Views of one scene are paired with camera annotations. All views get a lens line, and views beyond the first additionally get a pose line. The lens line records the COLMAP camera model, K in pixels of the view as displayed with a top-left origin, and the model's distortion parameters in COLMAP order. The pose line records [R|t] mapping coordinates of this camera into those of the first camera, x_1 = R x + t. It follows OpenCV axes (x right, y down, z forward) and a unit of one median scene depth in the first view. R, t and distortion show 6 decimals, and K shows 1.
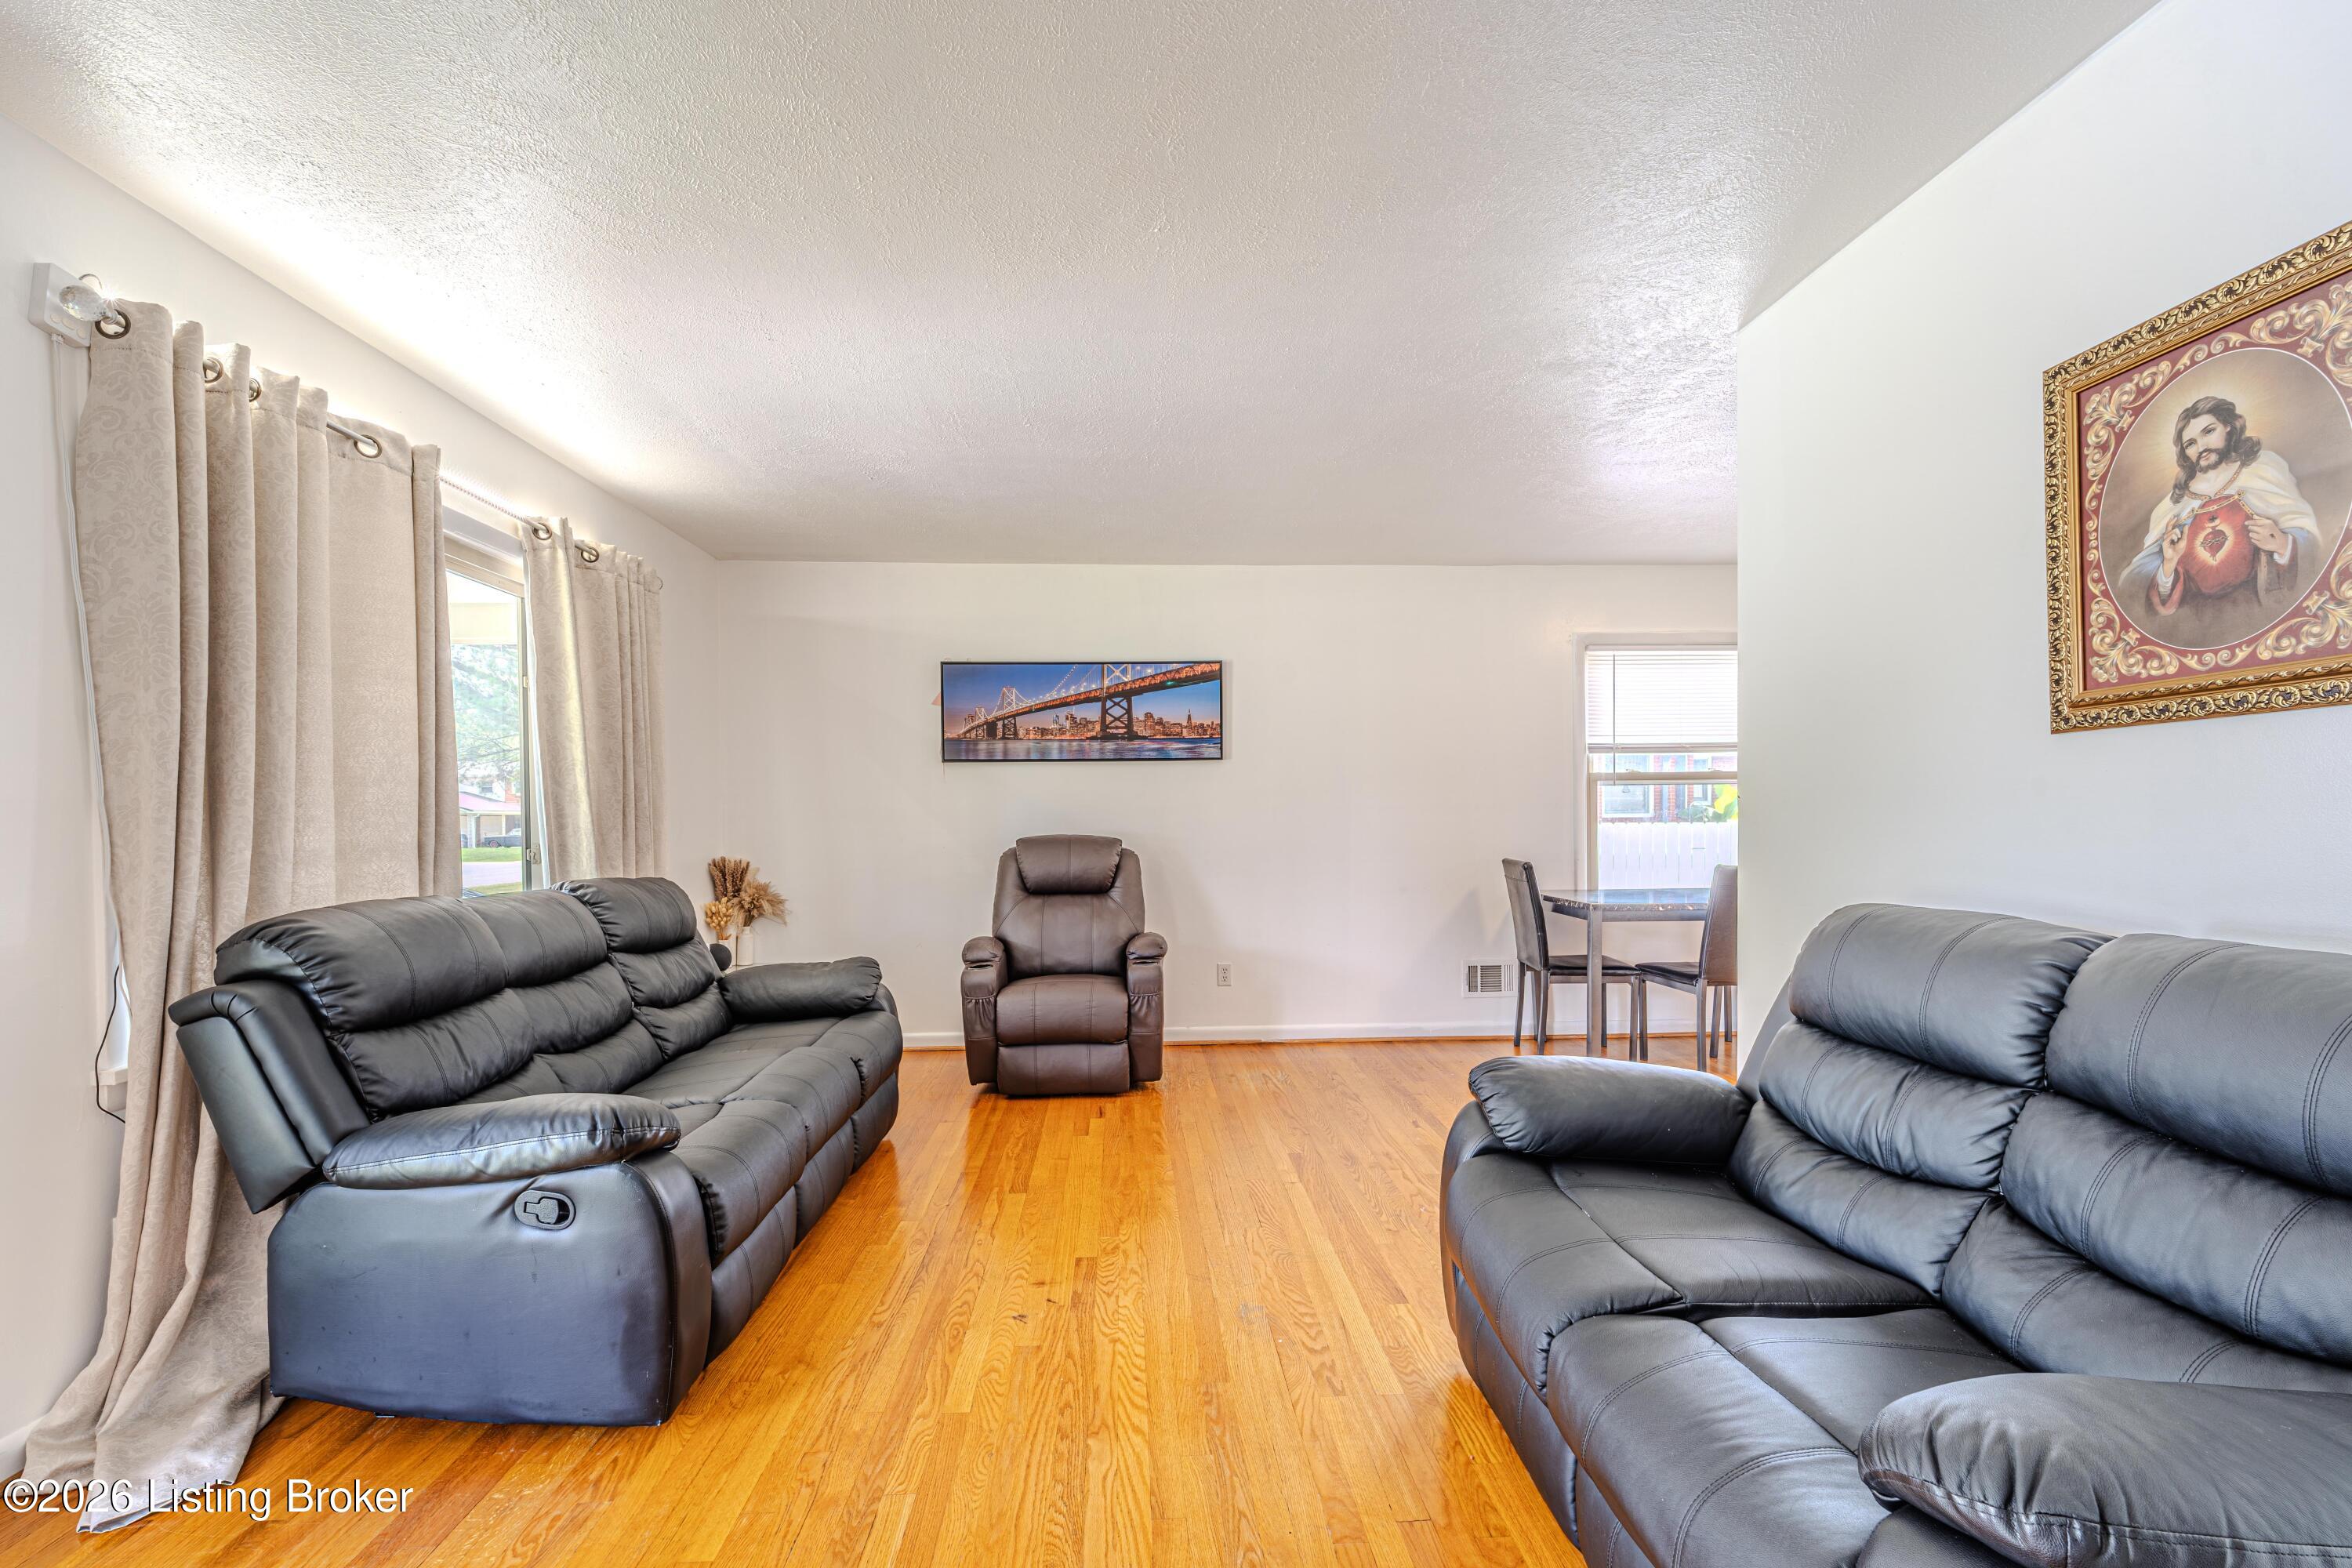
lens RADIAL K [[971.9, 0, 1176.8], [0, 971.9, 820.2], [0, 0, 1]] dist [0.000358, -0.000084]
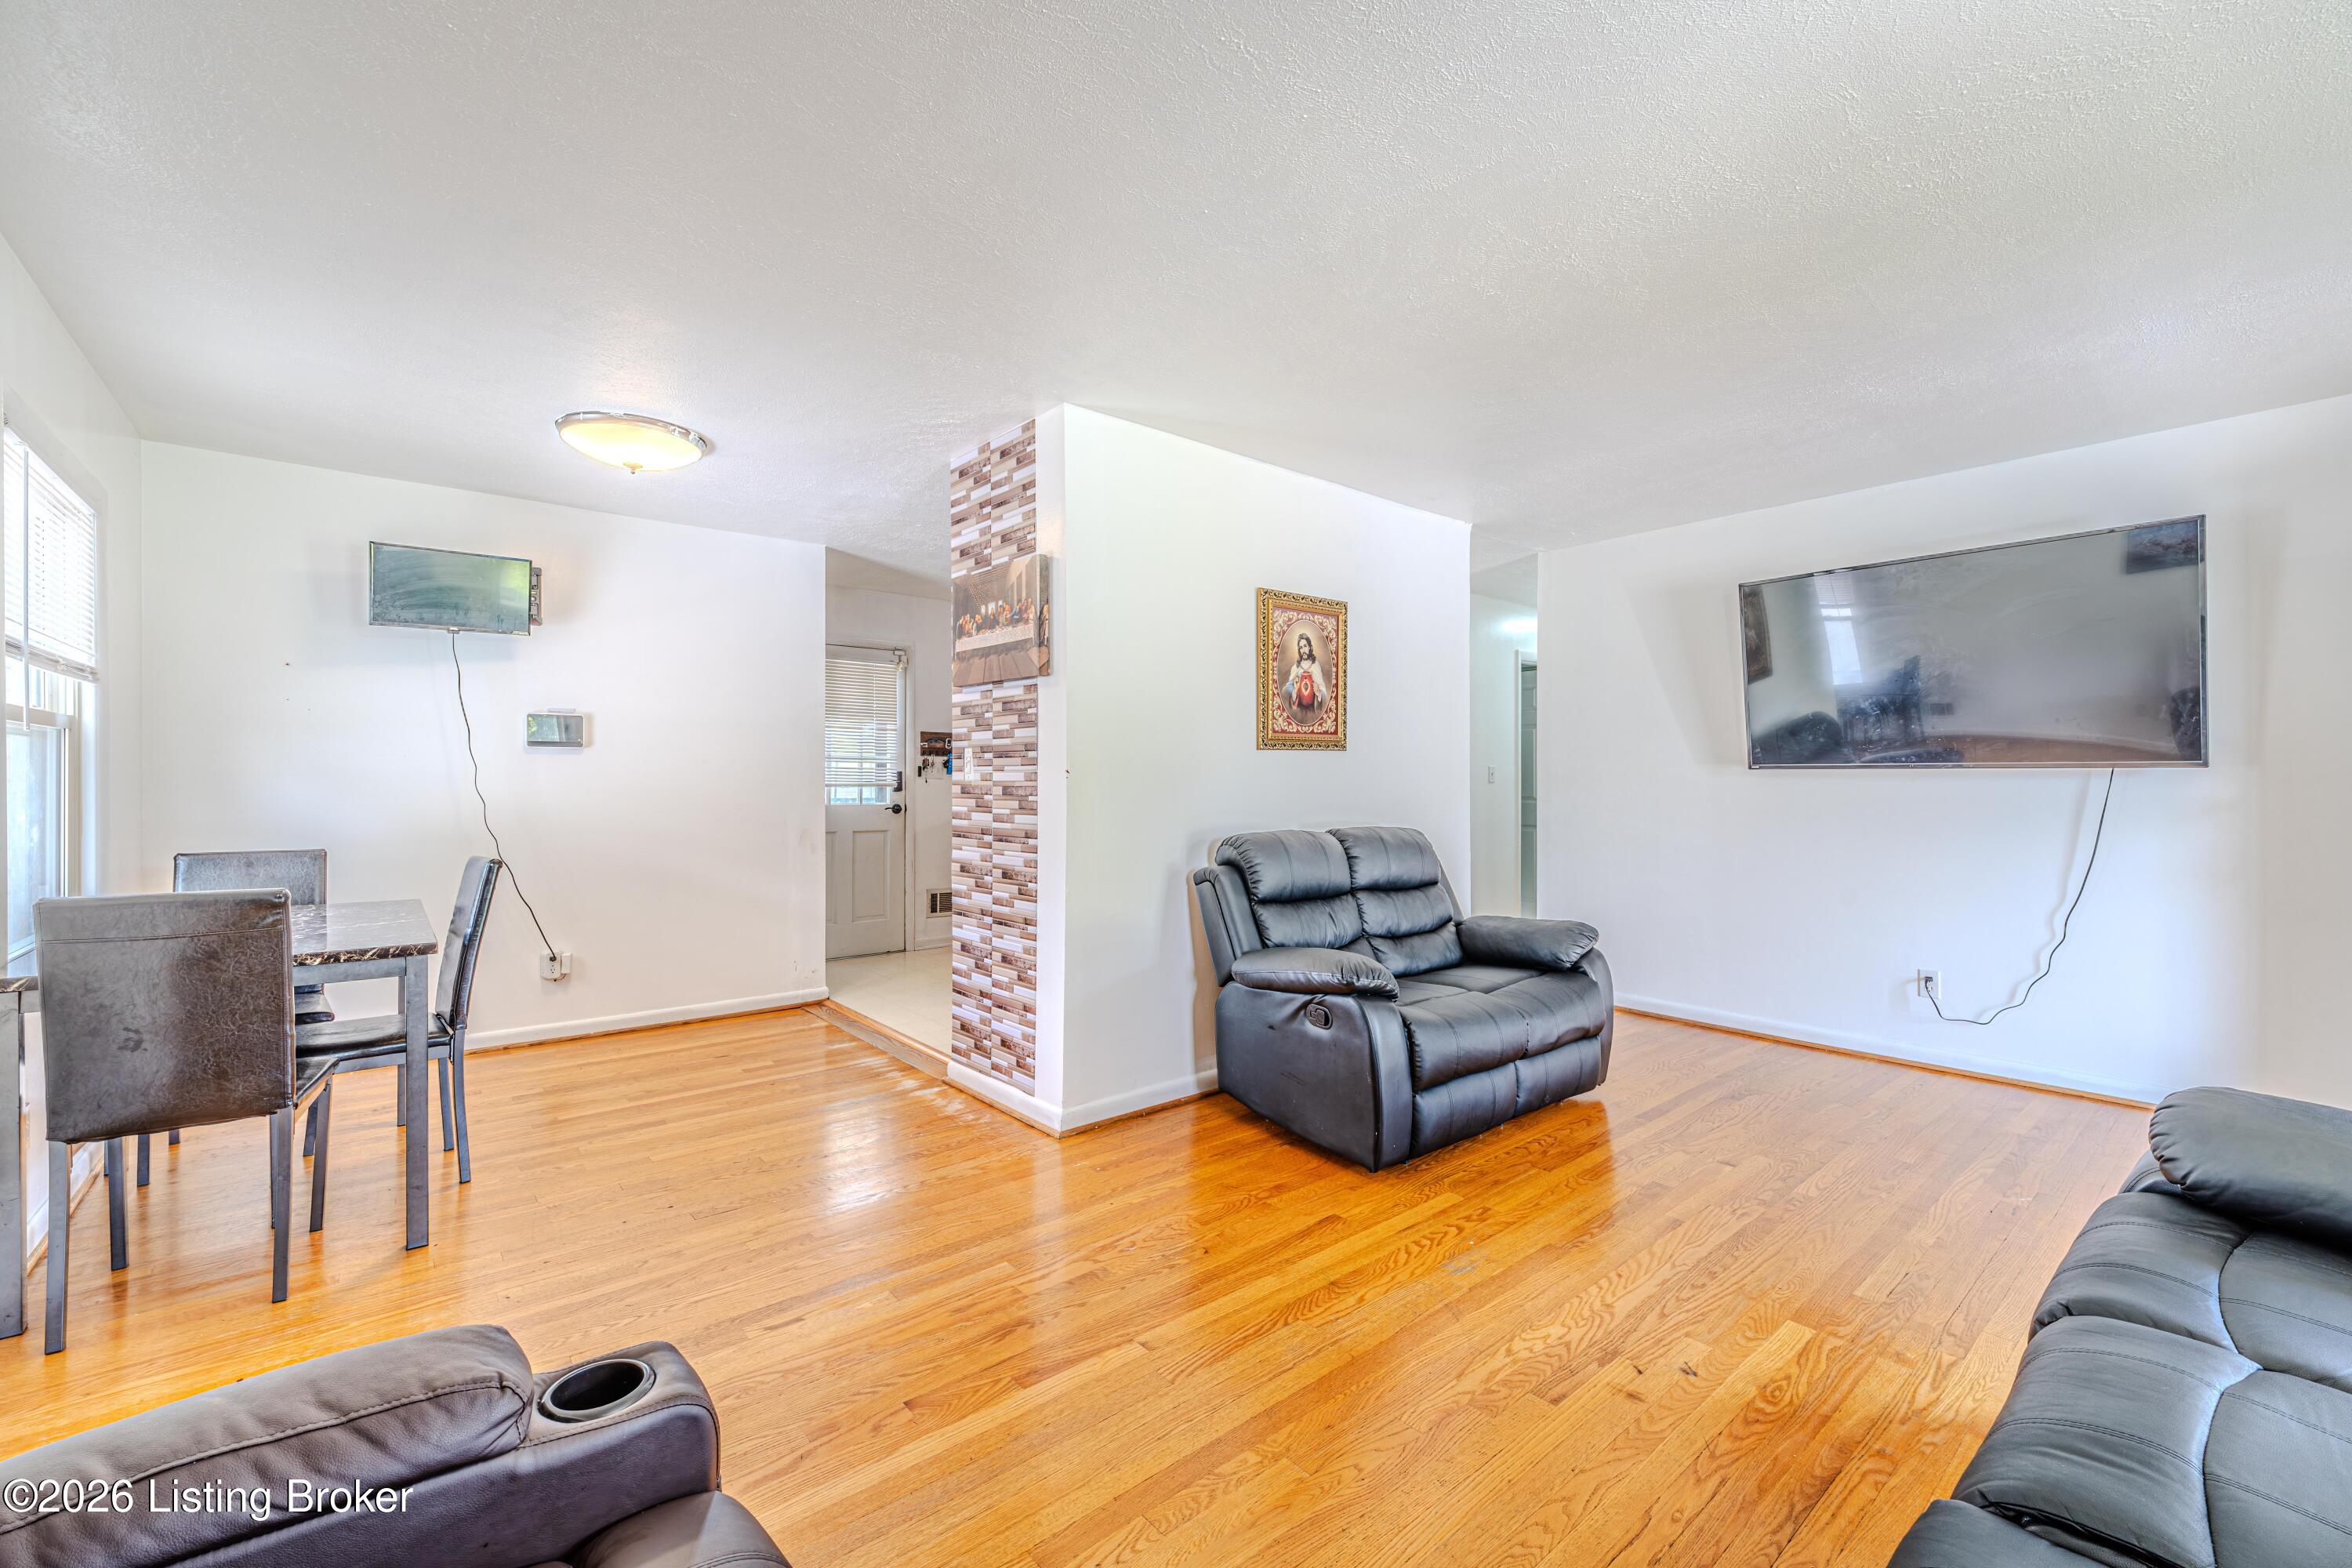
lens RADIAL K [[983.6, 0, 1176.0], [0, 983.6, 784.0], [0, 0, 1]] dist [0.013416, -0.000220]
pose [[-0.597897, 0.011366, 0.801493, -0.874391], [0.013403, 0.999901, -0.004181, -0.005525], [-0.801461, 0.008242, -0.597990, 2.760707]]
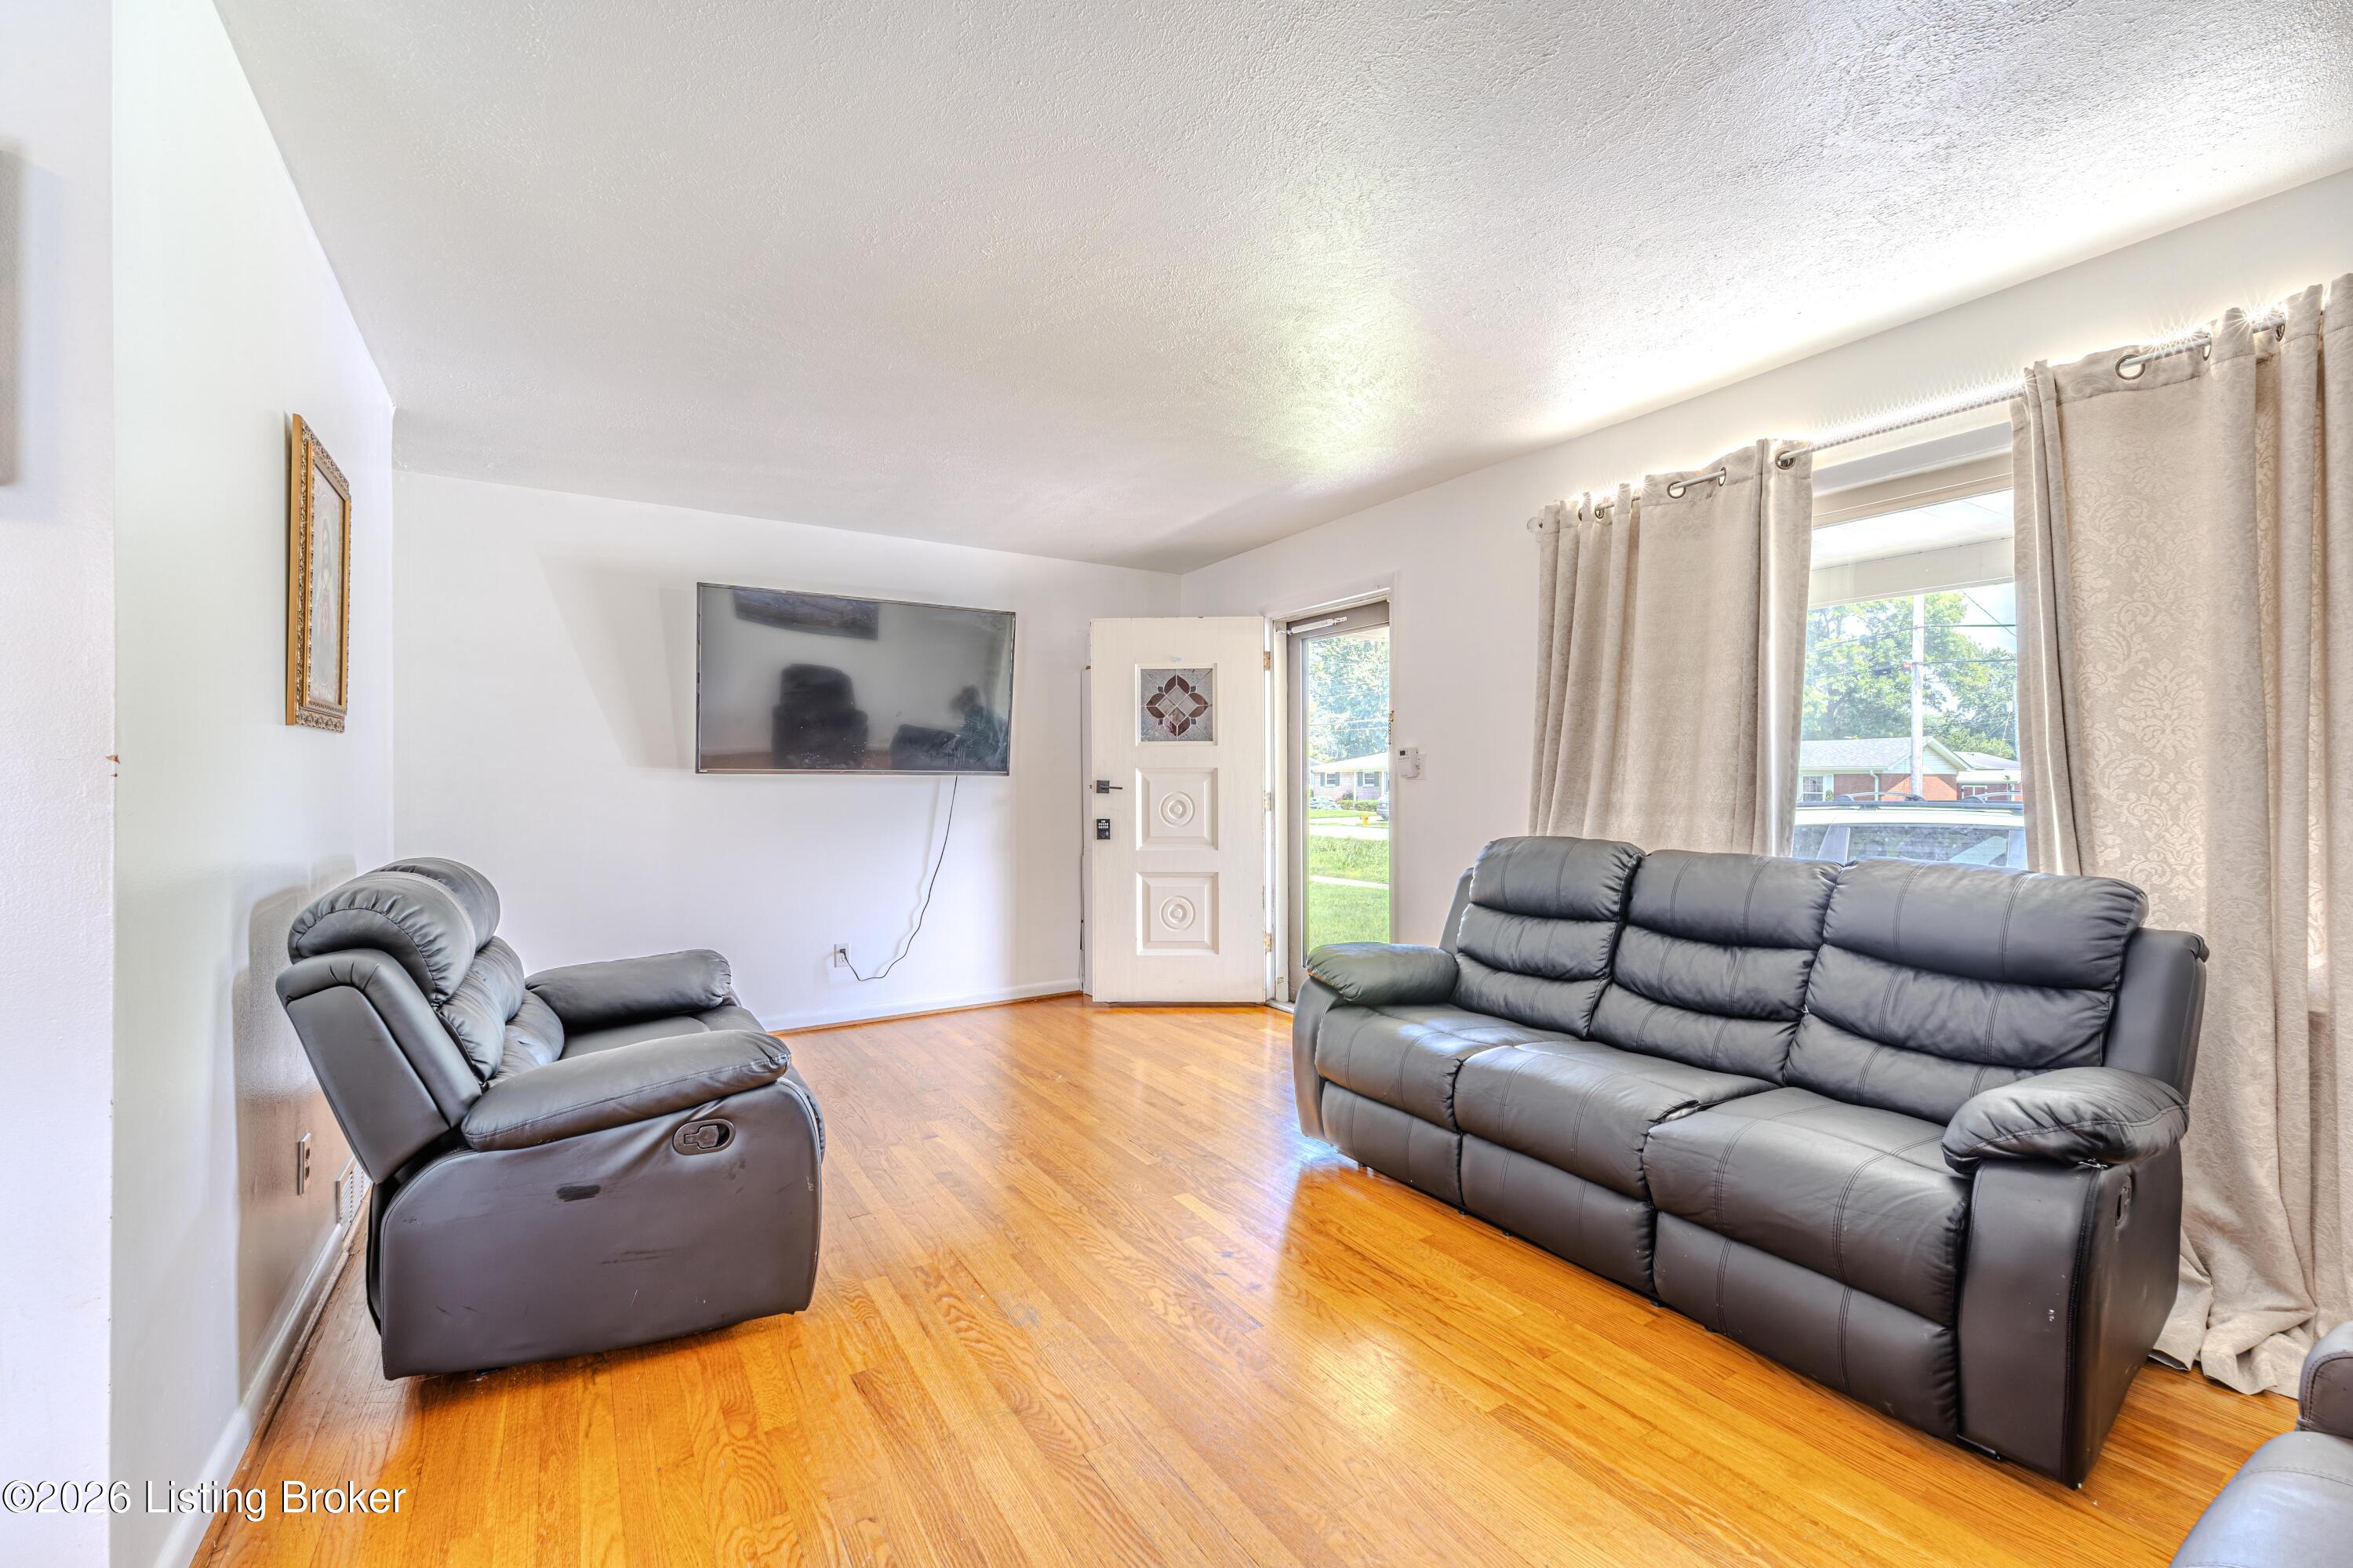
lens RADIAL K [[974.5, 0, 1182.4], [0, 974.5, 782.3], [0, 0, 1]] dist [-0.000144, -0.000712]
pose [[-0.869394, 0.013068, -0.493947, 0.598261], [0.009072, 0.999904, 0.010486, -0.028863], [0.494036, 0.004635, -0.869429, 2.810723]]
